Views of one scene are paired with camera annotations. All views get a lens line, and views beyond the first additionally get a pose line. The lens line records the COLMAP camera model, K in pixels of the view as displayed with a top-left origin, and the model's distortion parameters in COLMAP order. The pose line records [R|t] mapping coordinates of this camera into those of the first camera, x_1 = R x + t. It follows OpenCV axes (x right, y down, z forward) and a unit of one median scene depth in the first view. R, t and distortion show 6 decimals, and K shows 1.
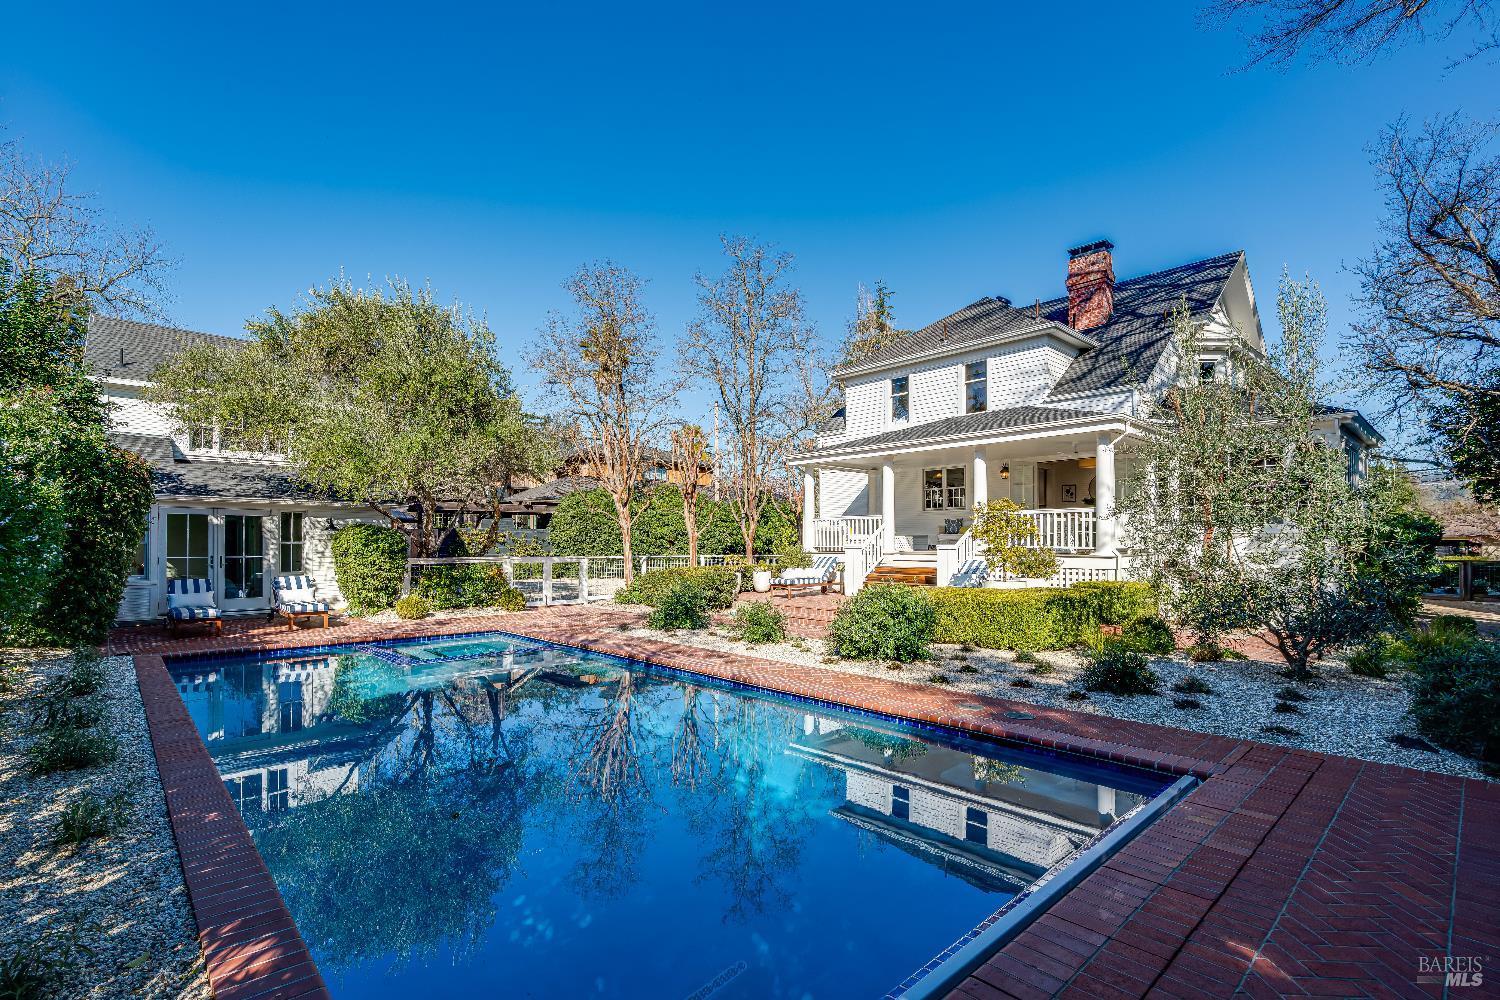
lens RADIAL K [[695.2, 0, 748.0], [0, 695.2, 538.1], [0, 0, 1]] dist [0.001369, 0.000399]
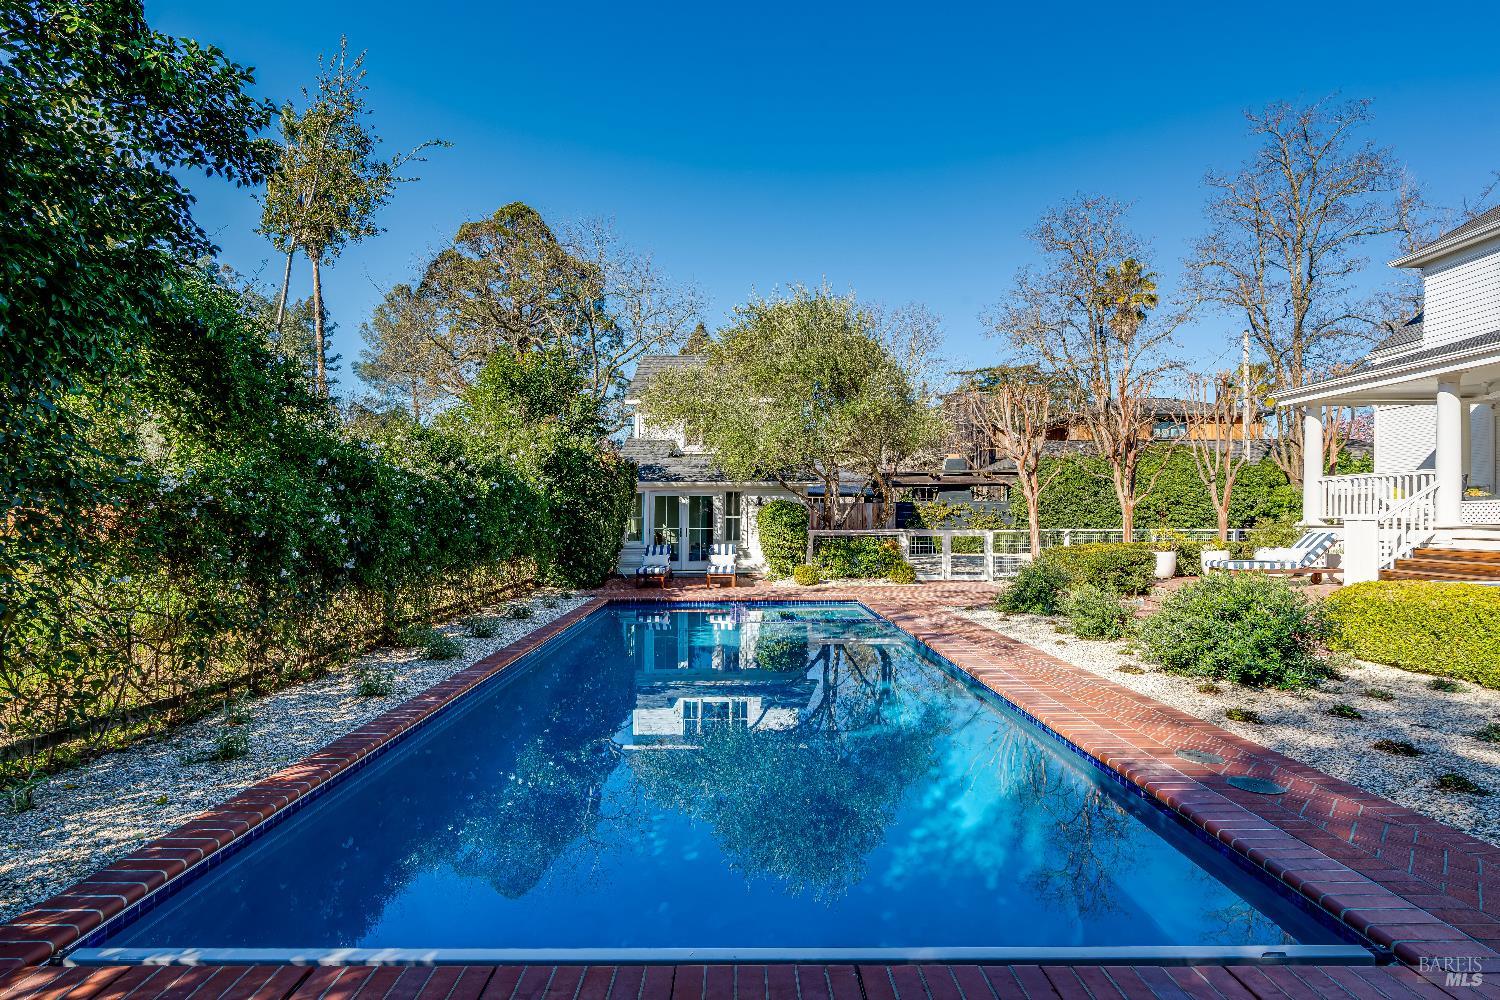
lens RADIAL K [[718.7, 0, 745.9], [0, 718.7, 519.2], [0, 0, 1]] dist [-0.013797, 0.000208]
pose [[0.721646, -0.004523, -0.692247, 0.217991], [0.012829, 0.999894, 0.006842, 0.001712], [0.692143, -0.013818, 0.721628, 0.094652]]
